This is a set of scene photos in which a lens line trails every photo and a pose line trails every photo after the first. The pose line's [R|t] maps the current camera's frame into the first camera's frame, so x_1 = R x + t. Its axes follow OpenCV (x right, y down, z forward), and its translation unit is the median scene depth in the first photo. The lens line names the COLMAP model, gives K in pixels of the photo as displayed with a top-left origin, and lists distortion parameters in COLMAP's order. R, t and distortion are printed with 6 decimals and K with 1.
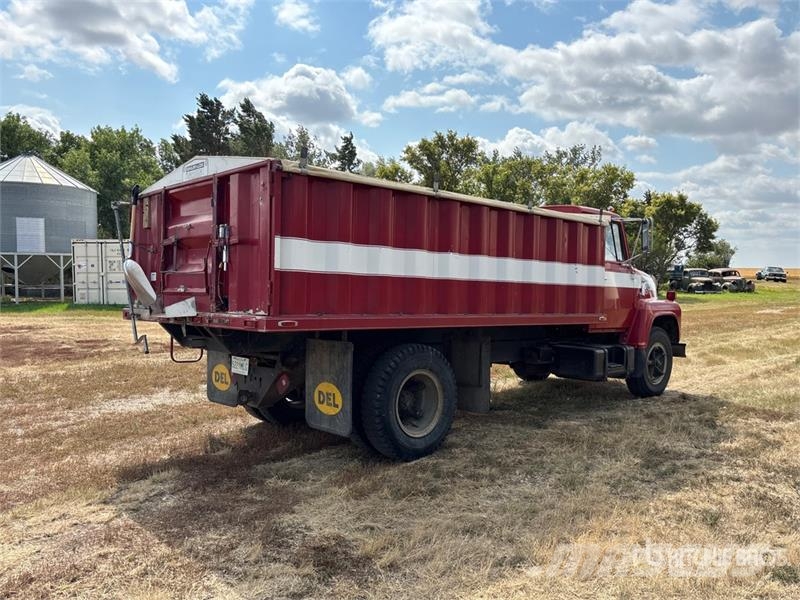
lens RADIAL K [[609.3, 0, 396.2], [0, 609.3, 300.1], [0, 0, 1]] dist [0.031171, -0.029589]
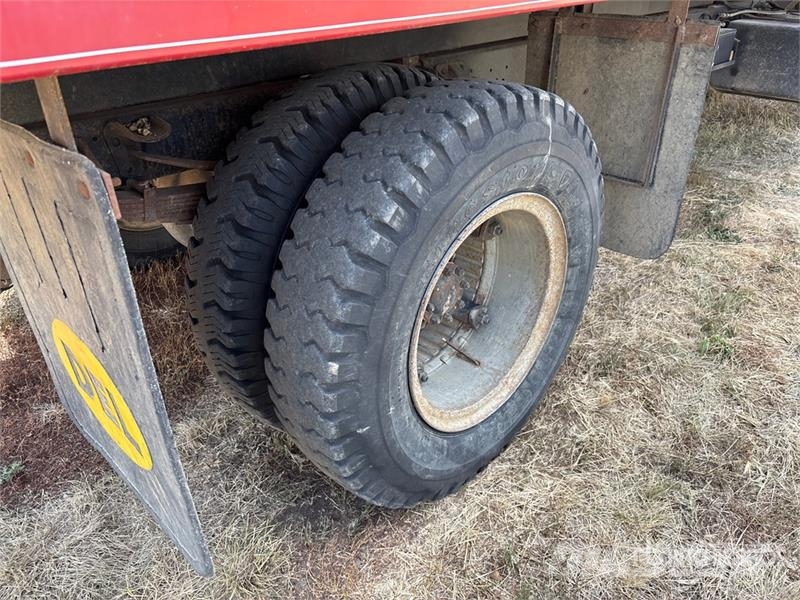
lens RADIAL K [[609.3, 0, 392.8], [0, 609.3, 305.2], [0, 0, 1]] dist [0.031171, -0.029589]
pose [[0.999153, -0.040902, 0.004527, -0.007822], [0.033246, 0.867147, 0.496942, 0.030633], [-0.024251, -0.496371, 0.867772, 0.822316]]
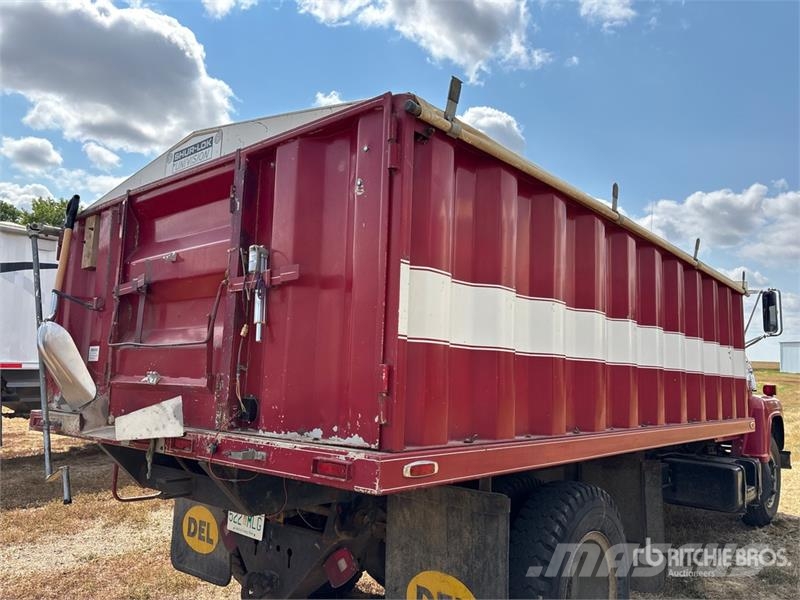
lens RADIAL K [[609.3, 0, 407.7], [0, 609.3, 306.3], [0, 0, 1]] dist [0.031171, -0.029589]
pose [[0.994785, 0.026990, 0.098359, -0.194338], [-0.014084, 0.991464, -0.129621, -0.014909], [-0.101018, 0.127560, 0.986673, 0.479025]]
